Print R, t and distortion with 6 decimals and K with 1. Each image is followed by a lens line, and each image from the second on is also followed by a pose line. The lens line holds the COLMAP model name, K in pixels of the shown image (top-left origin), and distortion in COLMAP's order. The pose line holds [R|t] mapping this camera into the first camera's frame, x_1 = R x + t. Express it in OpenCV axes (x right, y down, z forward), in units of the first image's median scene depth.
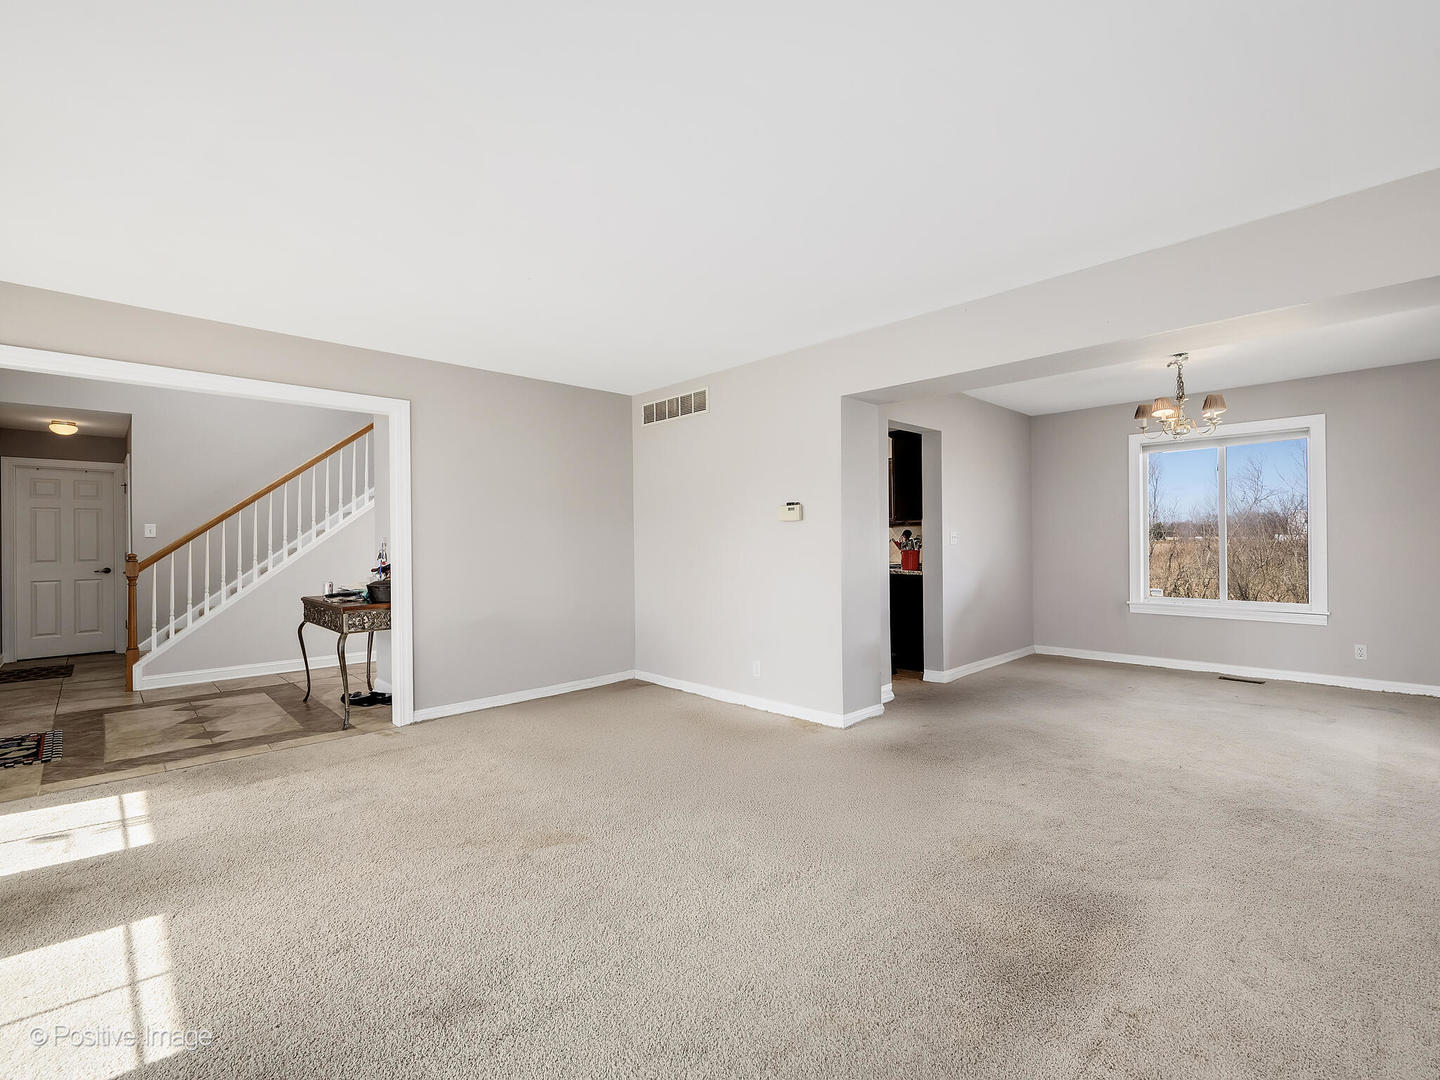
lens RADIAL K [[684.7, 0, 733.0], [0, 684.7, 542.7], [0, 0, 1]] dist [-0.004232, -0.000046]
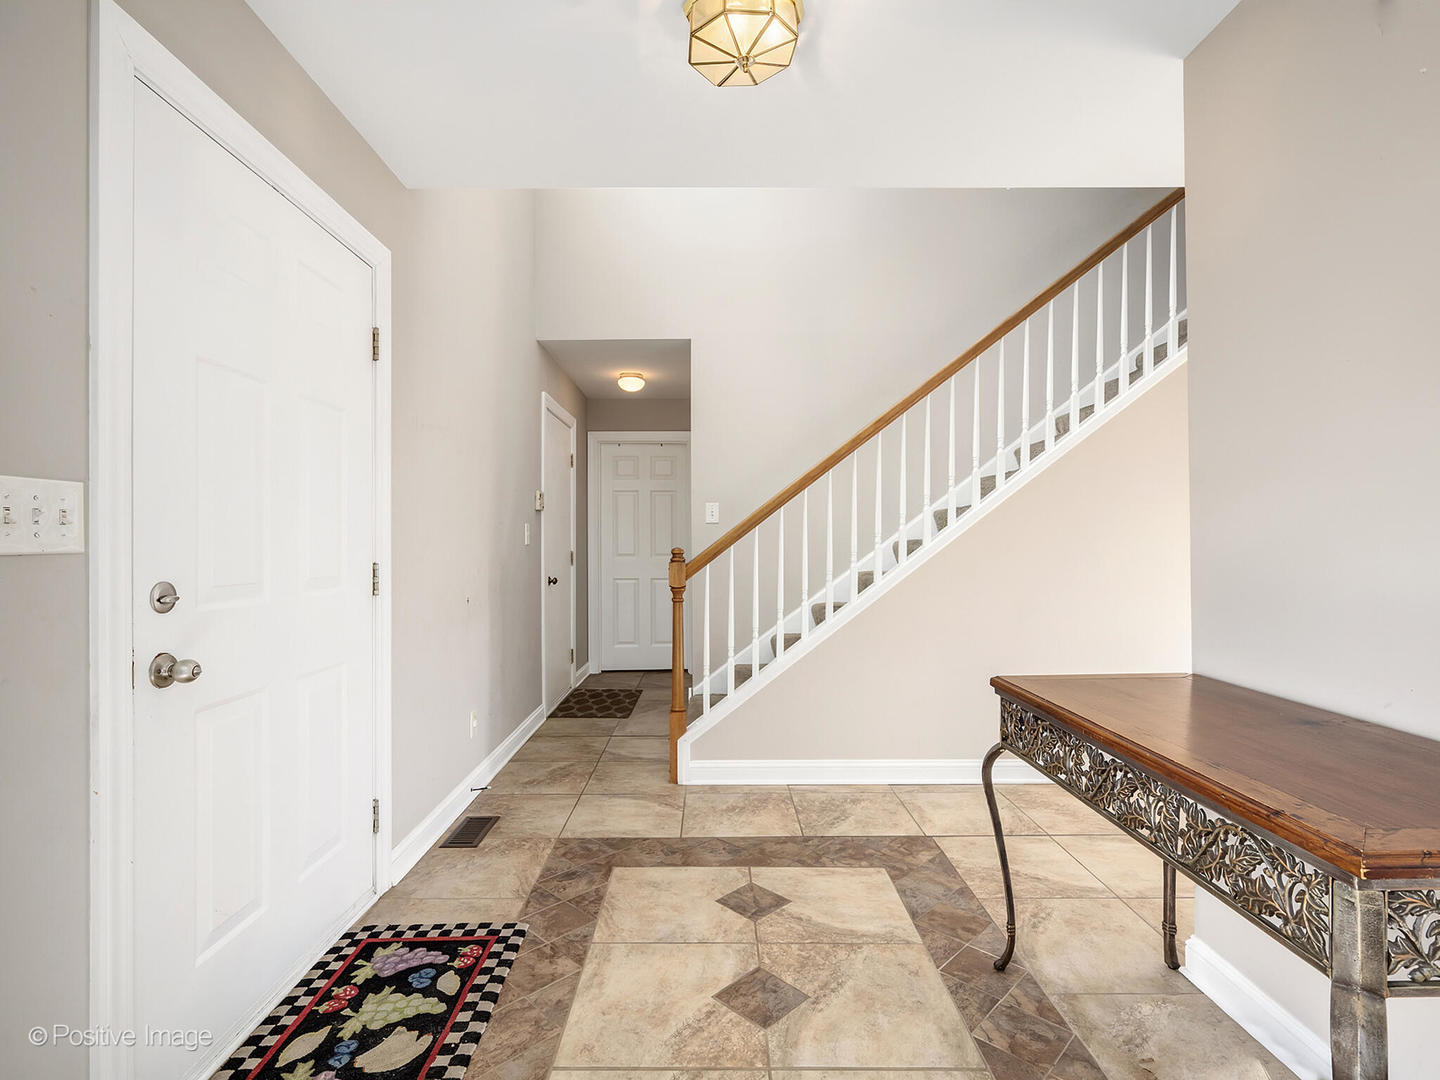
lens RADIAL K [[705.6, 0, 719.8], [0, 705.6, 540.7], [0, 0, 1]] dist [-0.008002, 0.003054]
pose [[0.739423, 0.007709, -0.673197, -0.442907], [-0.003925, 0.999967, 0.007140, 0.005509], [0.673230, -0.002637, 0.739429, 0.571656]]
